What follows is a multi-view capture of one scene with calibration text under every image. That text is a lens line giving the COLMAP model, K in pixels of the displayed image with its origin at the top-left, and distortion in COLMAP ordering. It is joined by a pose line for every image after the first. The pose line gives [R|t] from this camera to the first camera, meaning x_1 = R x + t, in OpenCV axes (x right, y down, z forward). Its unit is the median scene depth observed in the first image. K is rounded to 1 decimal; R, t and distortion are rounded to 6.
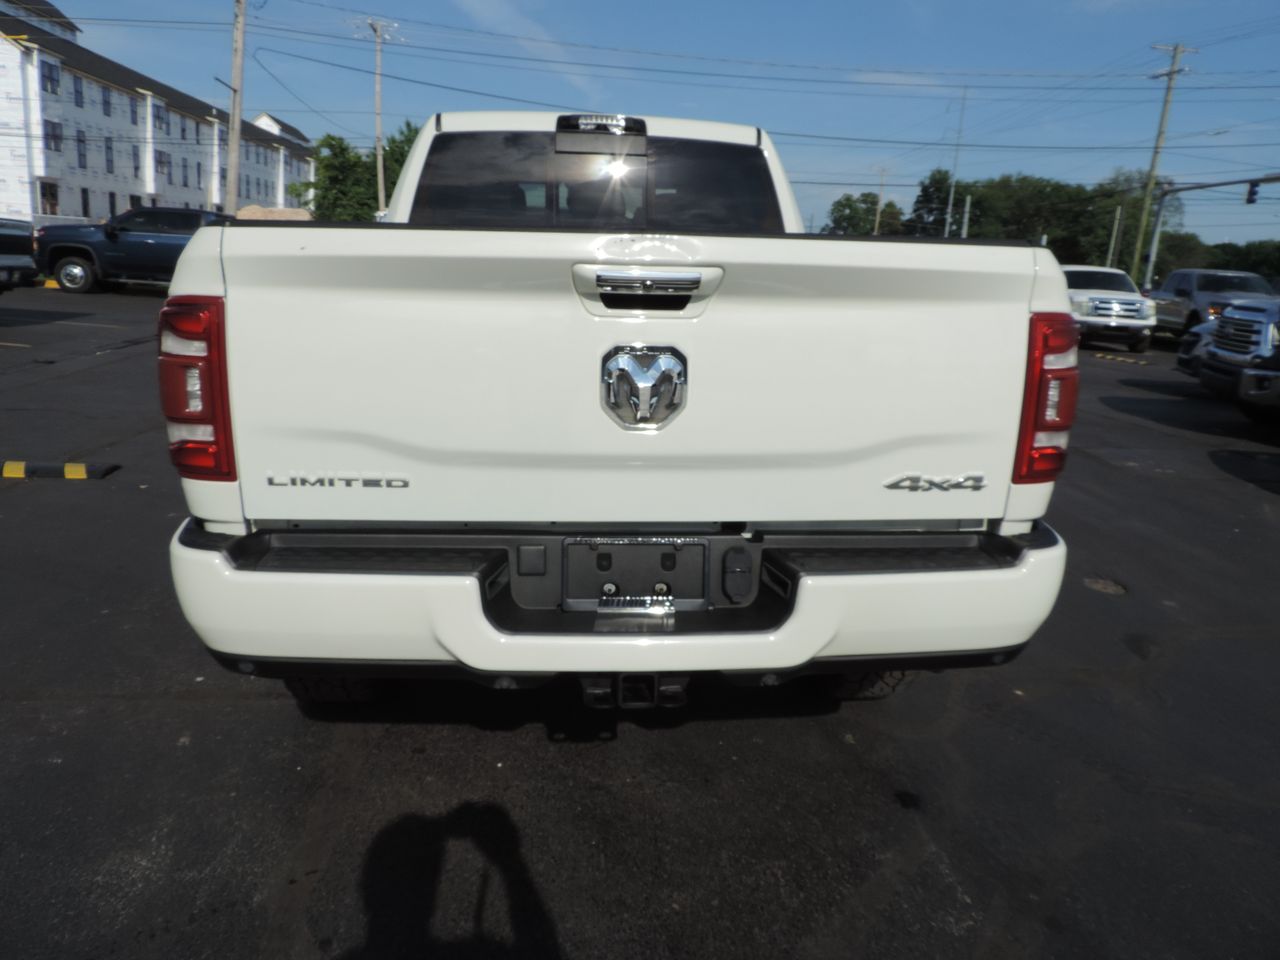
lens RADIAL K [[900.3, 0, 644.0], [0, 900.3, 472.8], [0, 0, 1]] dist [-0.025773, -0.002715]
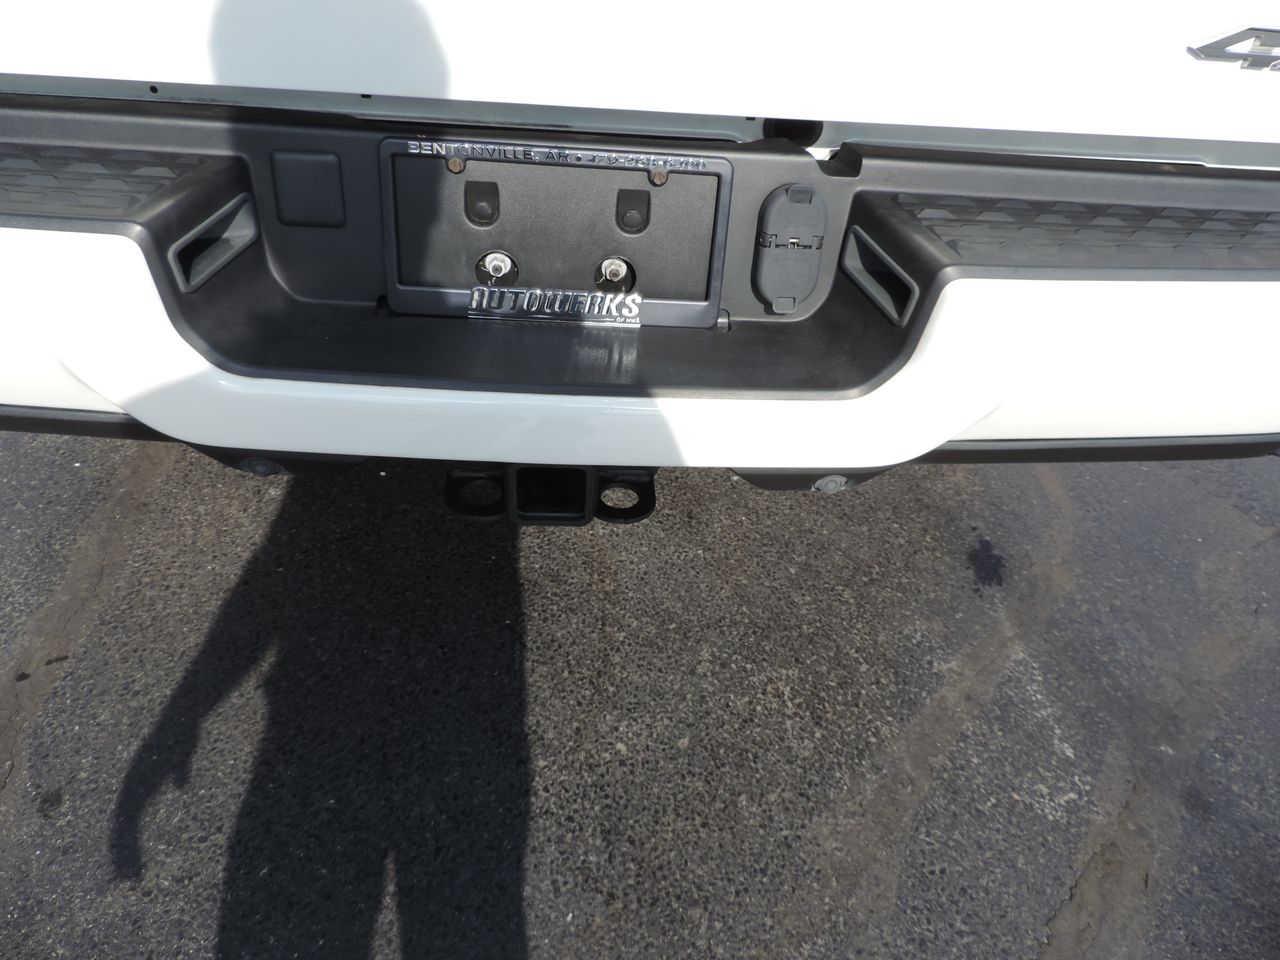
lens RADIAL K [[940.0, 0, 630.5], [0, 940.0, 482.8], [0, 0, 1]] dist [-0.004178, 0.001163]
pose [[0.997968, 0.063713, -0.000835, 0.027447], [-0.056735, 0.894486, 0.443482, 0.012798], [0.029003, -0.442533, 0.896283, 0.433829]]
